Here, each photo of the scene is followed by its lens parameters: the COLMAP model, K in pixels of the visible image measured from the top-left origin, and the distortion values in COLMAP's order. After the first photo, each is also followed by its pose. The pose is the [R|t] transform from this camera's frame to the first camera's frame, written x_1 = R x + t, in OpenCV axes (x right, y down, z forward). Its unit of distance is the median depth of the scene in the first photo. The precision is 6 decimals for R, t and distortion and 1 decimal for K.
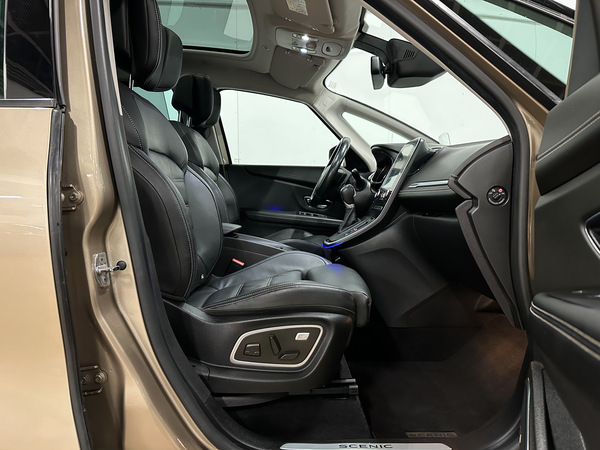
lens RADIAL K [[415.4, 0, 300.0], [0, 415.4, 225.0], [0, 0, 1]] dist [-0.000014, -0.002803]
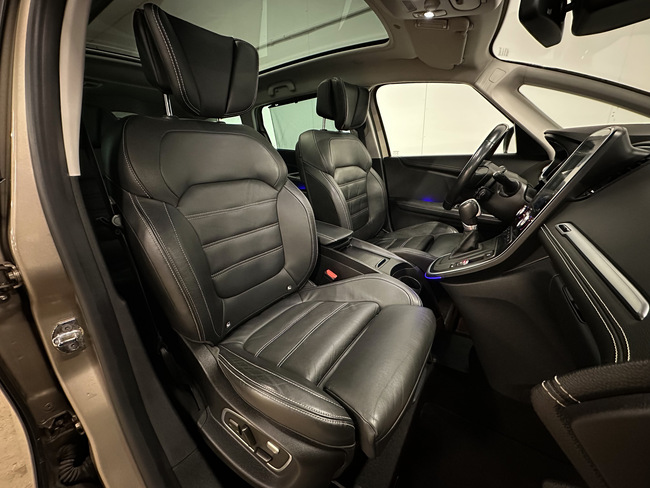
lens RADIAL K [[254.1, 0, 325.0], [0, 254.1, 244.0], [0, 0, 1]] dist [-0.015015, 0.000061]
pose [[0.803022, 0.150570, -0.576615, 0.135088], [0.001937, 0.966892, 0.255180, -0.102415], [0.595946, -0.206032, 0.776143, 0.342162]]
